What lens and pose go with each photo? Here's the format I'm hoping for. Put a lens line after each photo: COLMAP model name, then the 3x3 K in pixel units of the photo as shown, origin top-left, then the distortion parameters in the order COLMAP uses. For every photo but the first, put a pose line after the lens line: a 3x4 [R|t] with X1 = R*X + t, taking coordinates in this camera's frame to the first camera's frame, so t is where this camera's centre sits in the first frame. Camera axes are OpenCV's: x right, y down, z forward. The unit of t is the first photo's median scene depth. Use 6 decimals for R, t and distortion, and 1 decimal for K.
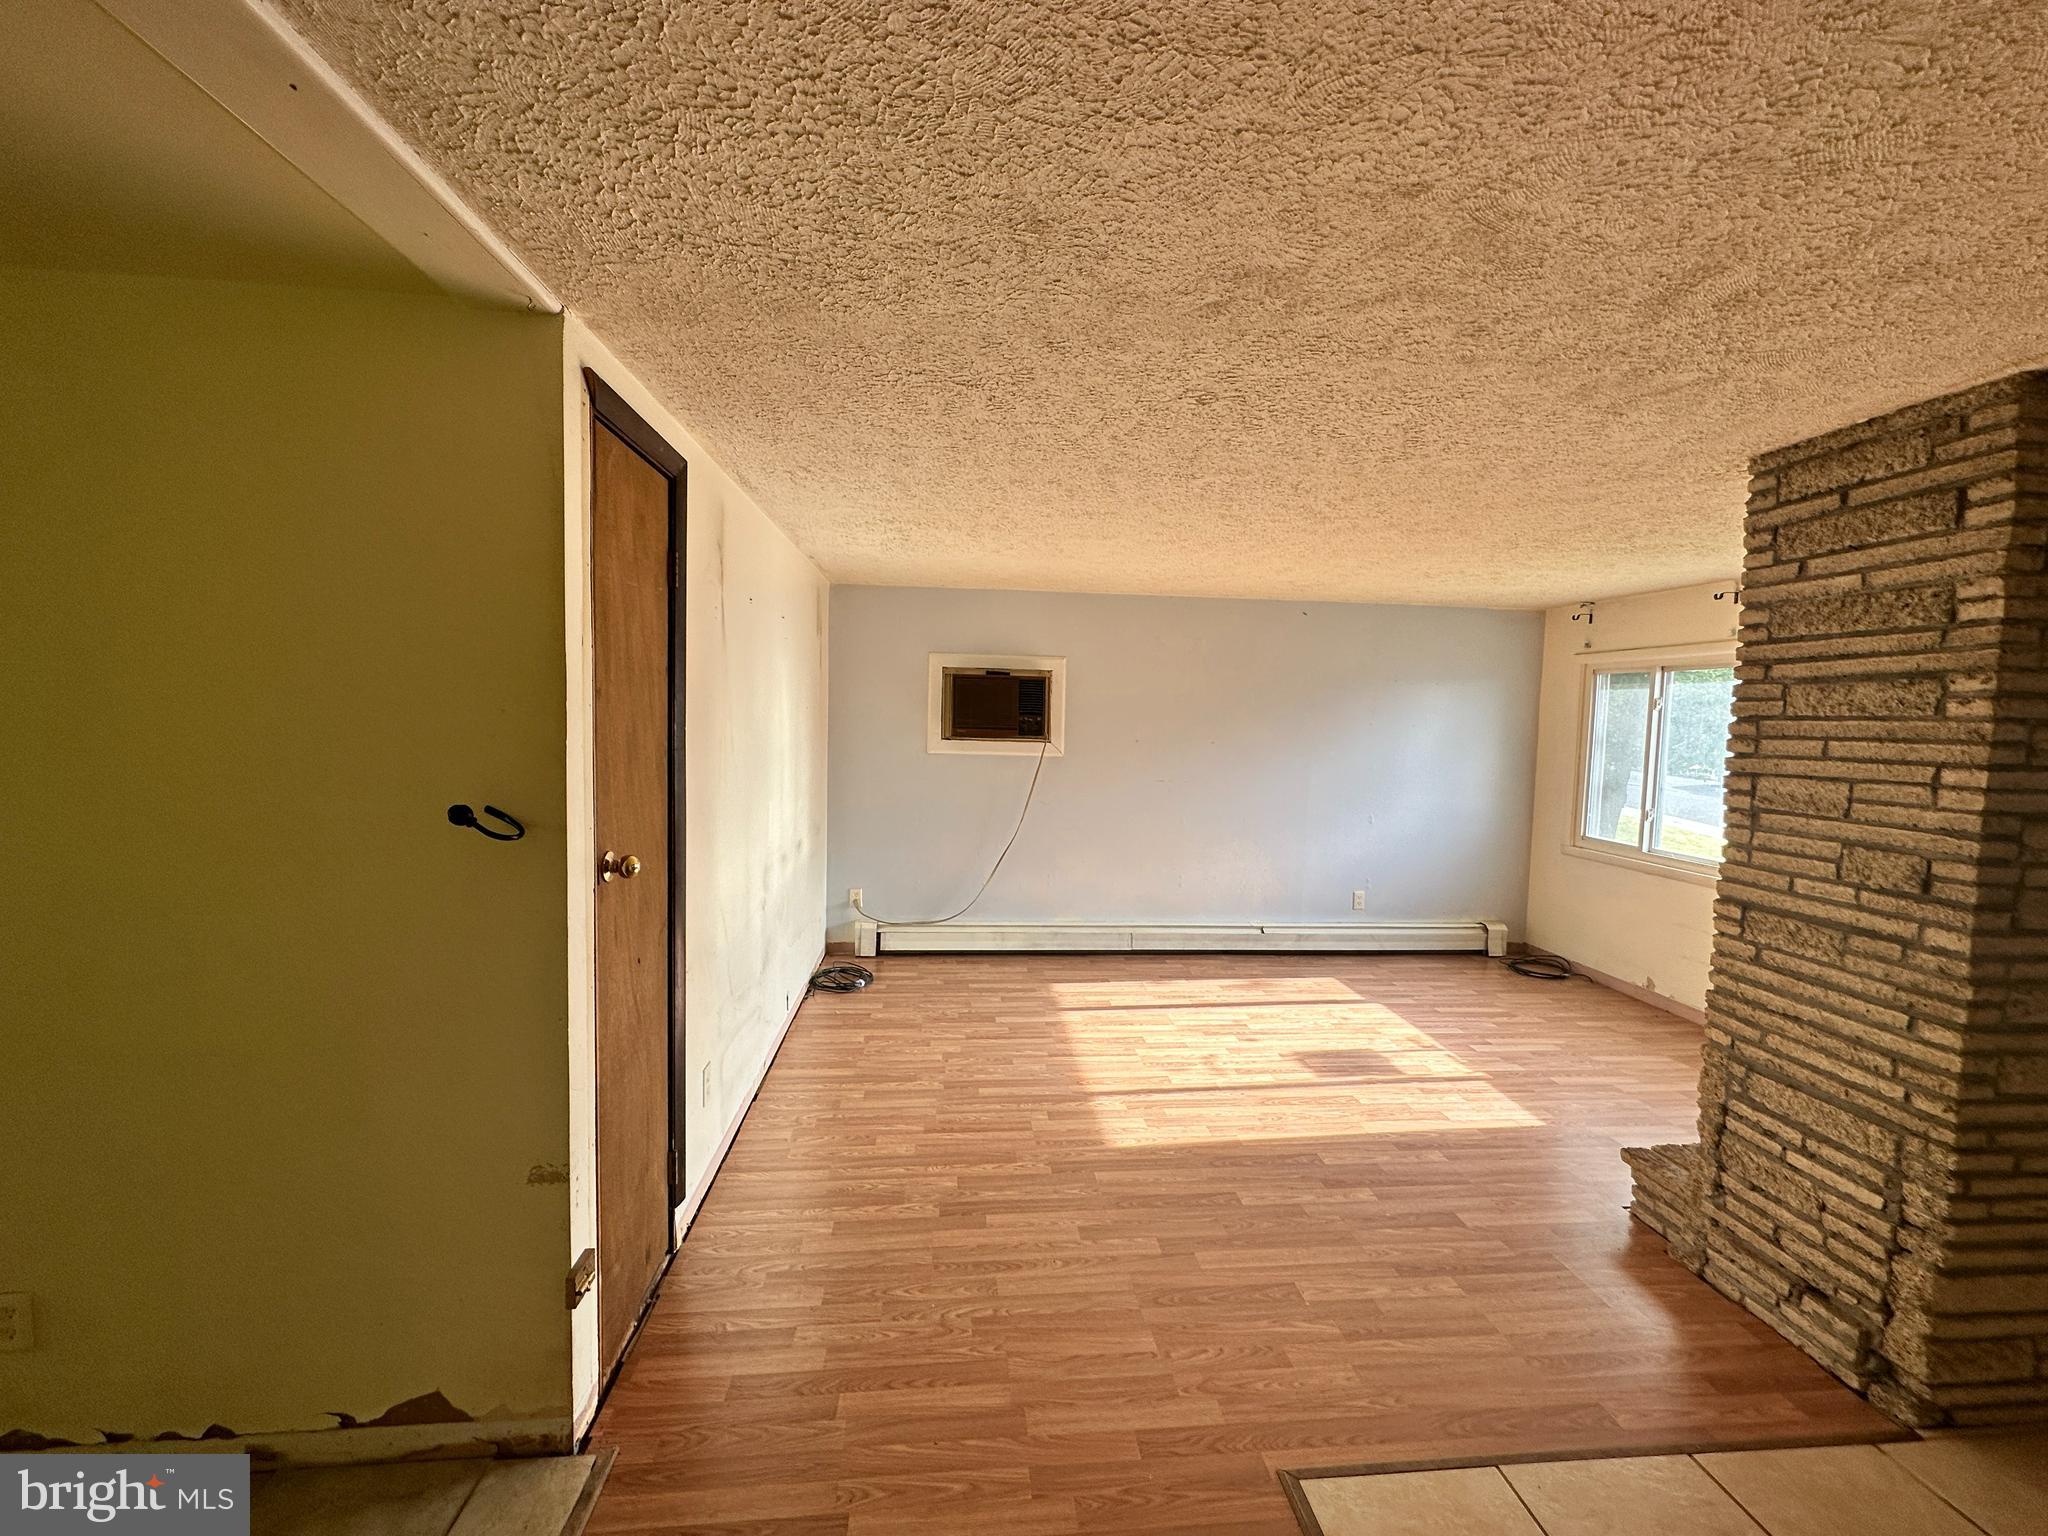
lens RADIAL K [[817.1, 0, 1021.2], [0, 817.1, 769.3], [0, 0, 1]] dist [-0.003002, 0.001176]
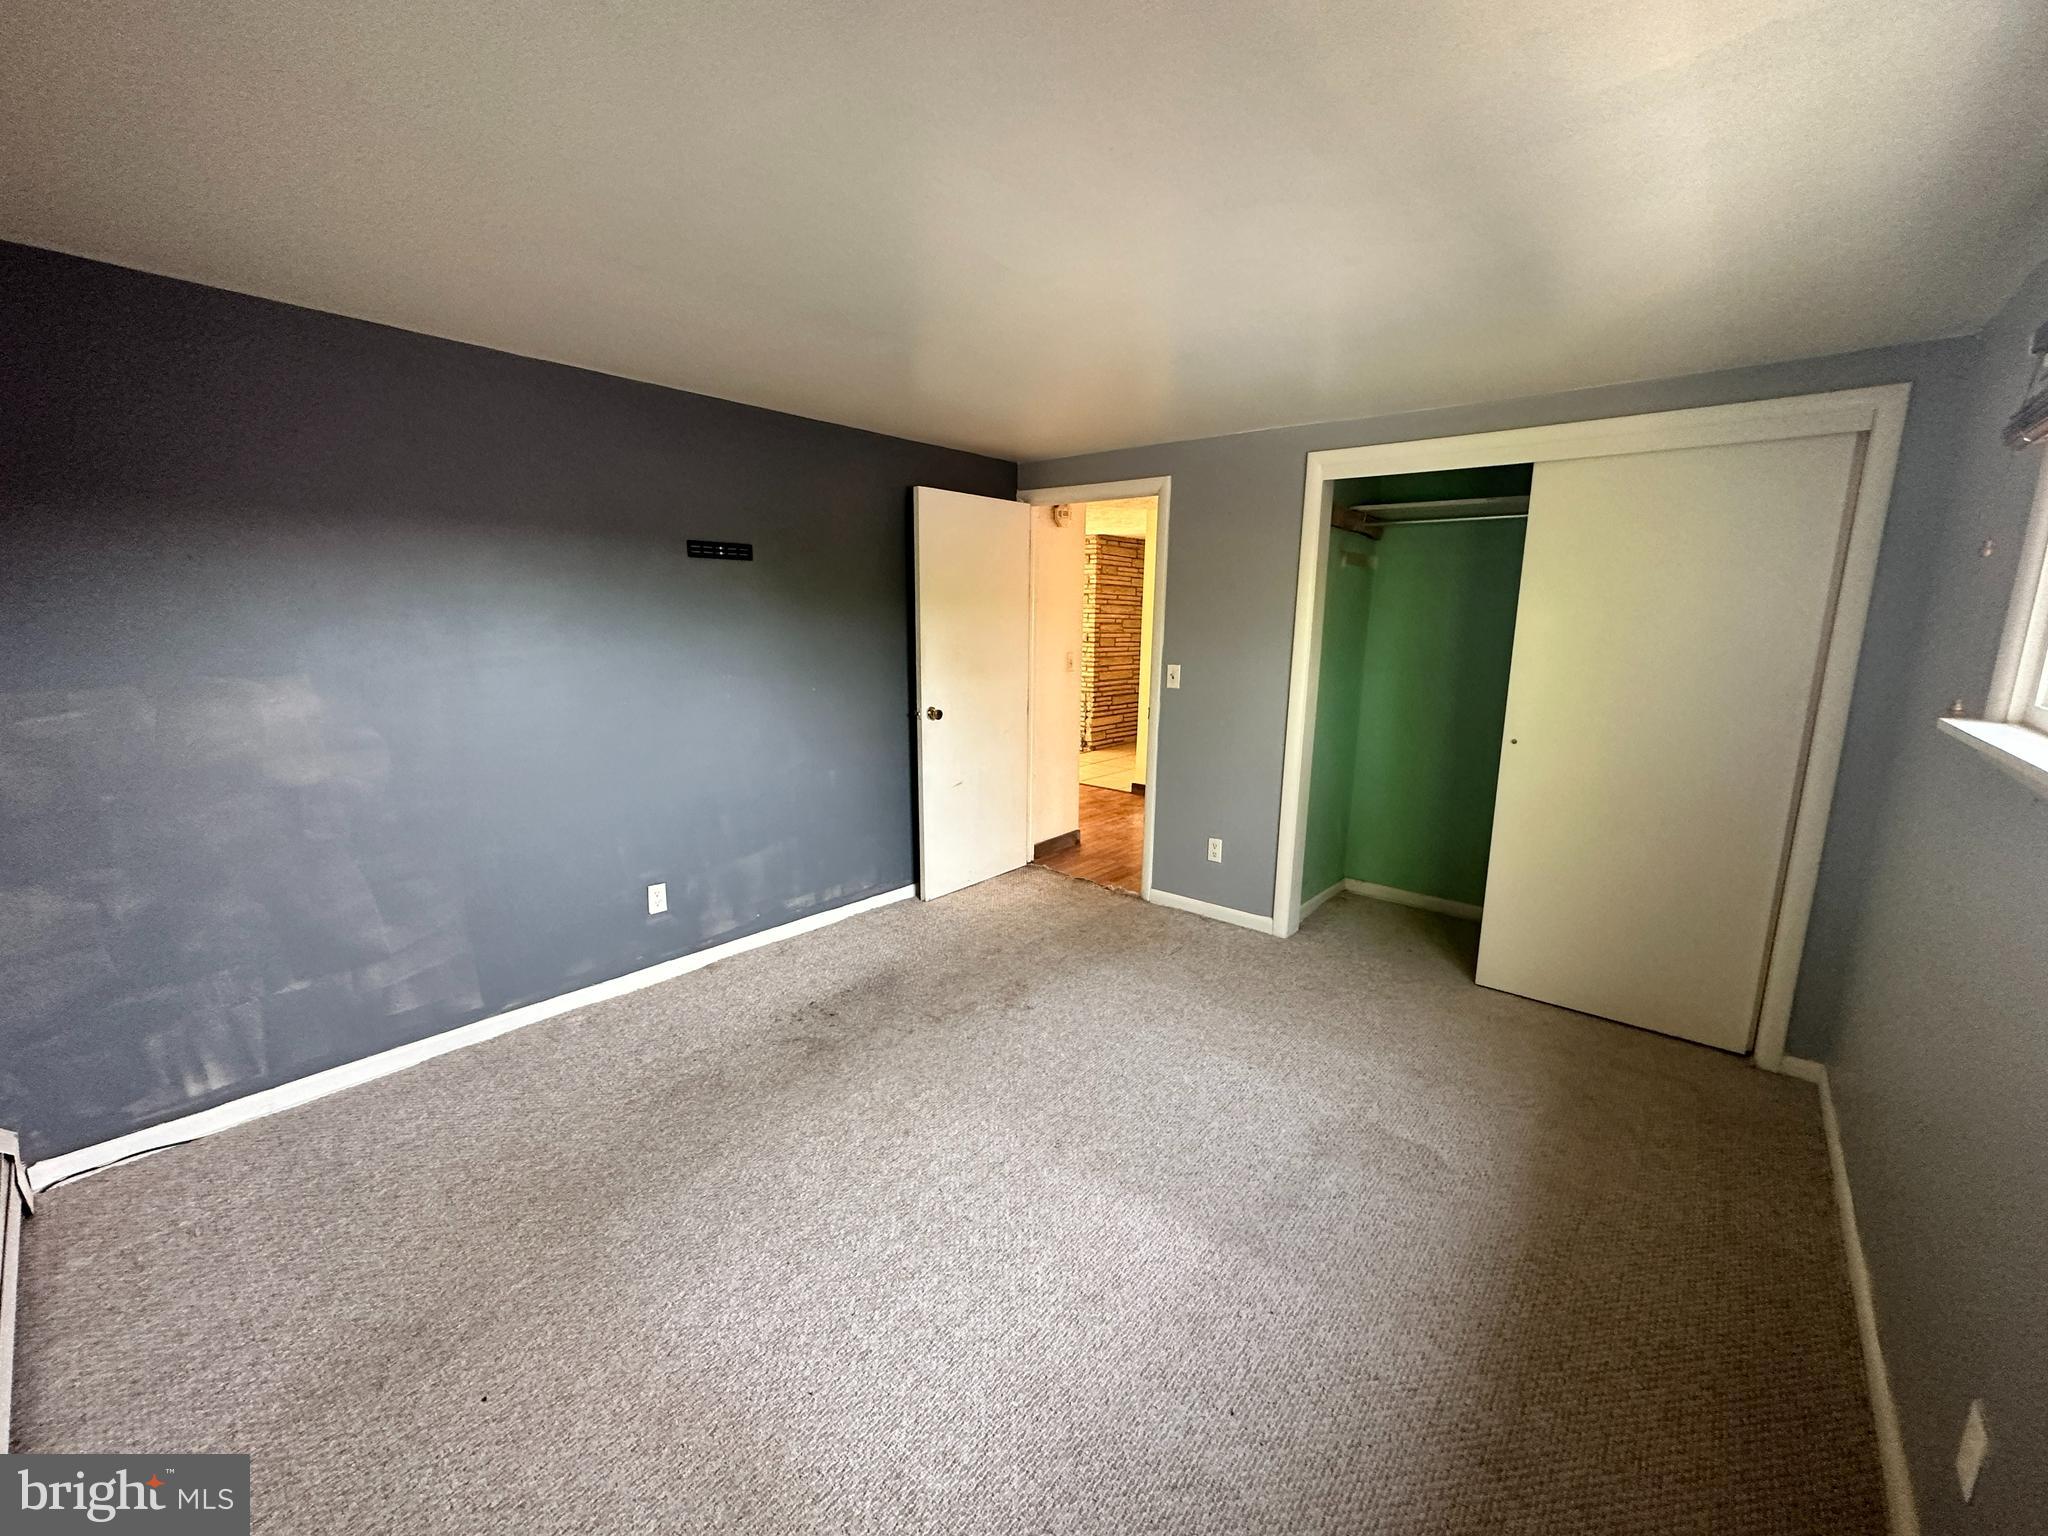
lens RADIAL K [[817.1, 0, 1022.3], [0, 817.1, 773.5], [0, 0, 1]] dist [-0.003002, 0.001176]
pose [[0.716316, -0.145466, 0.682445, -1.828045], [0.048614, 0.986056, 0.159154, 0.099725], [-0.696081, -0.080828, 0.713399, -1.587524]]
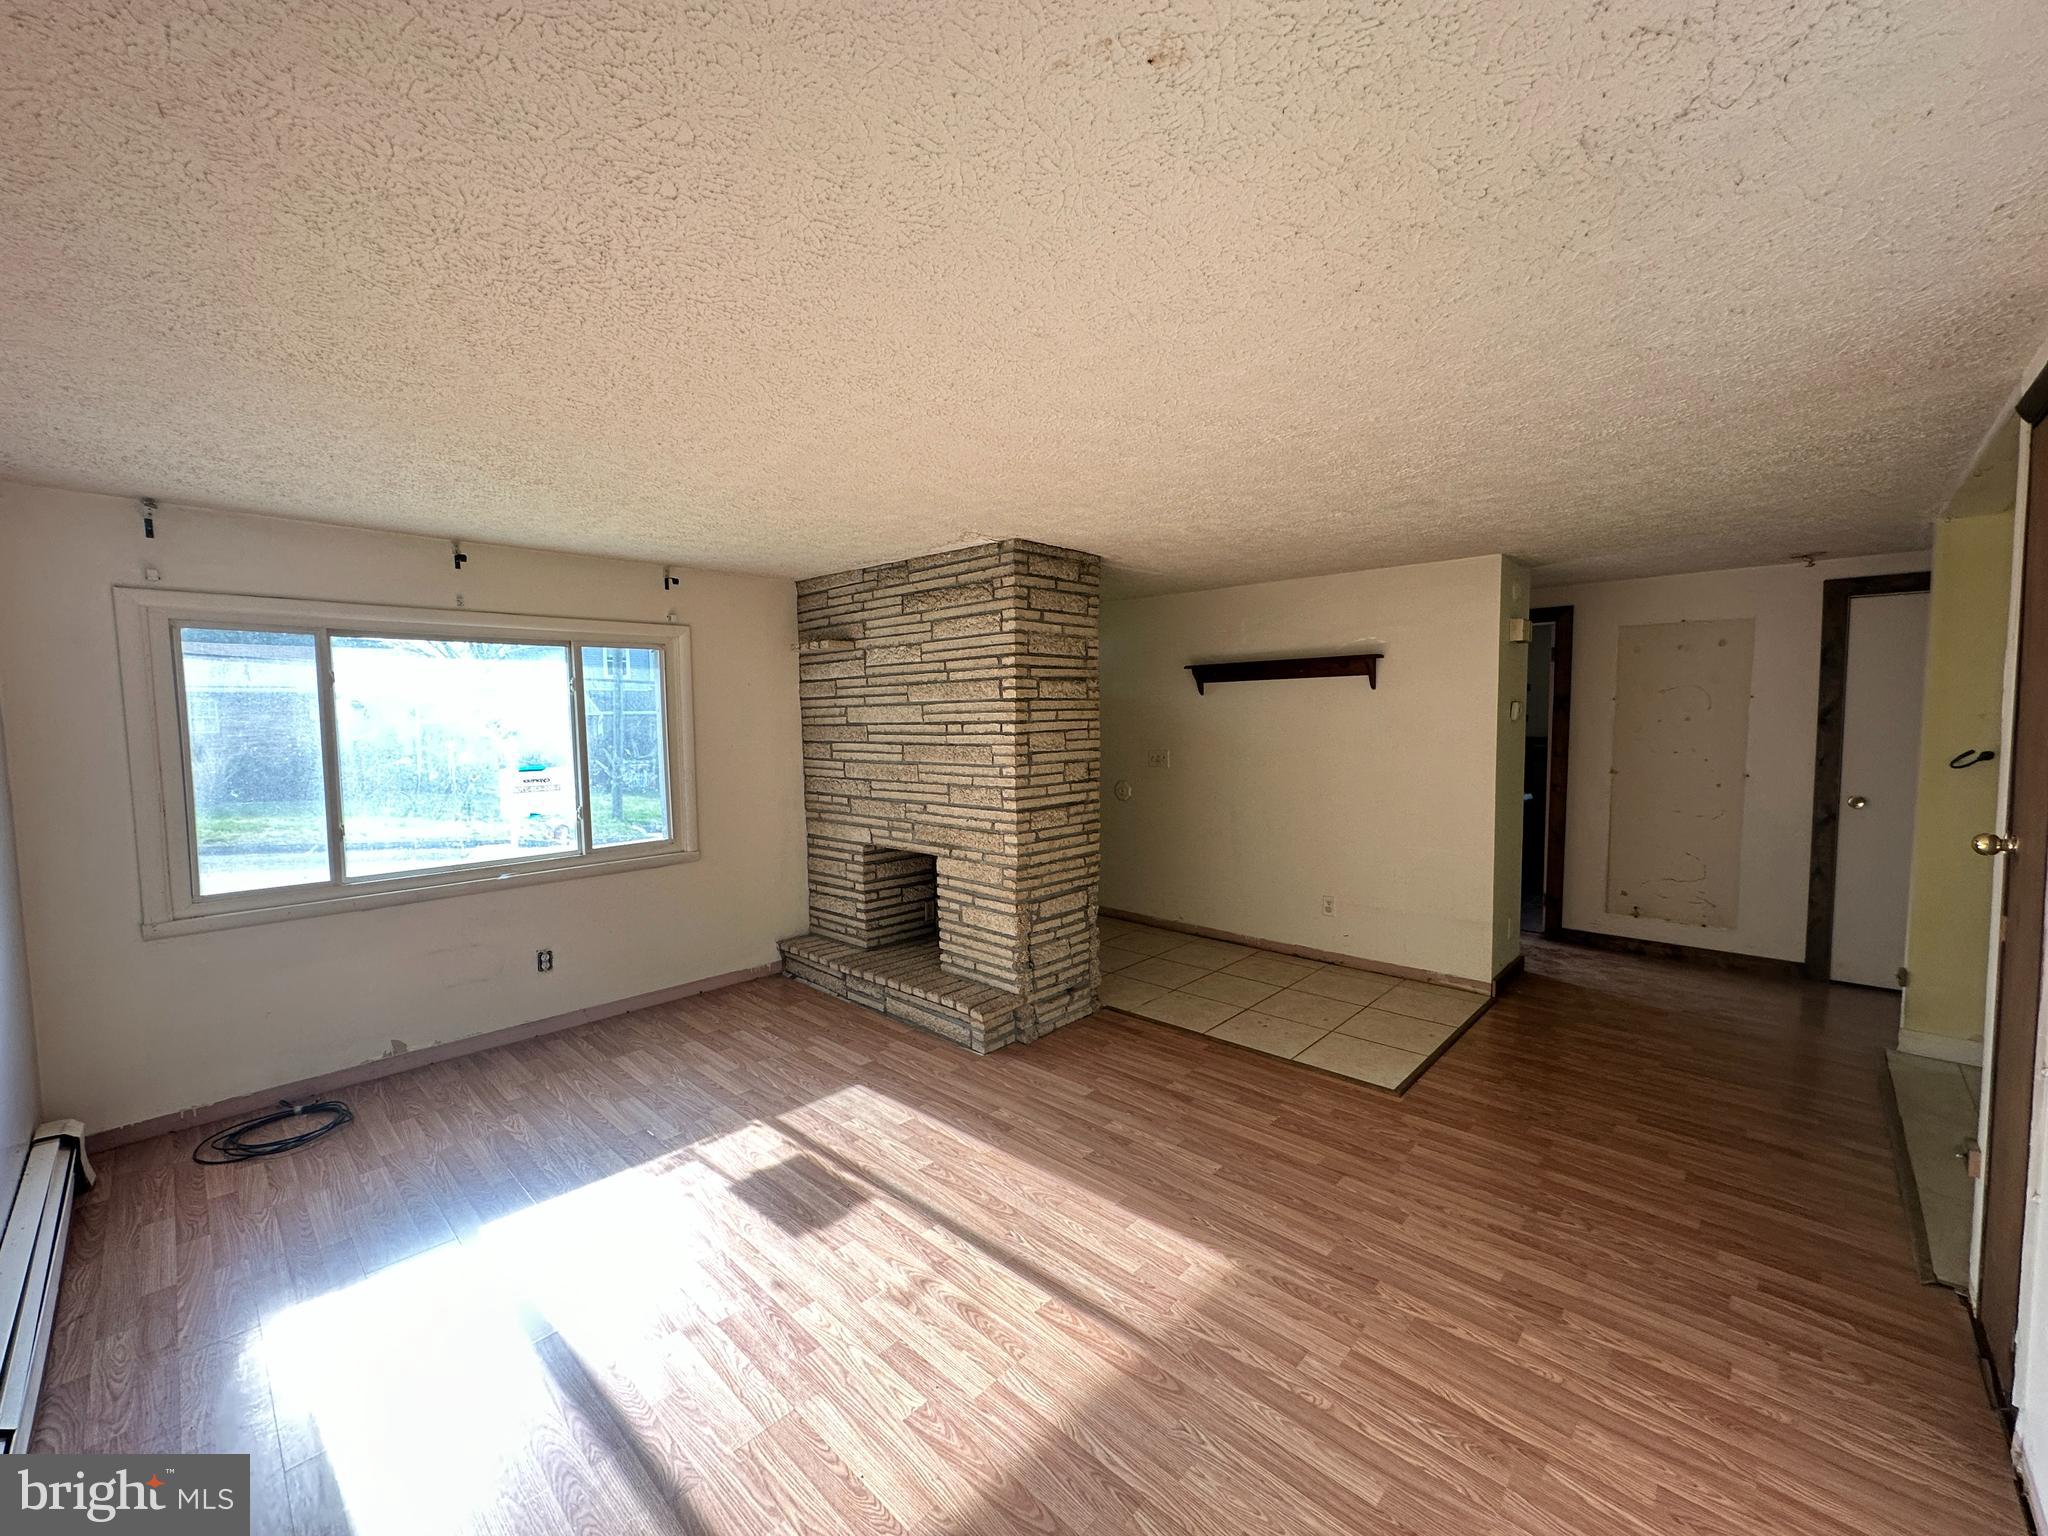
lens RADIAL K [[817.1, 0, 1019.5], [0, 817.1, 774.4], [0, 0, 1]] dist [-0.003002, 0.001176]
pose [[-0.661816, -0.070669, 0.746328, -0.311018], [0.046630, 0.989739, 0.135067, -0.121043], [-0.748215, 0.124191, -0.651729, 1.869575]]
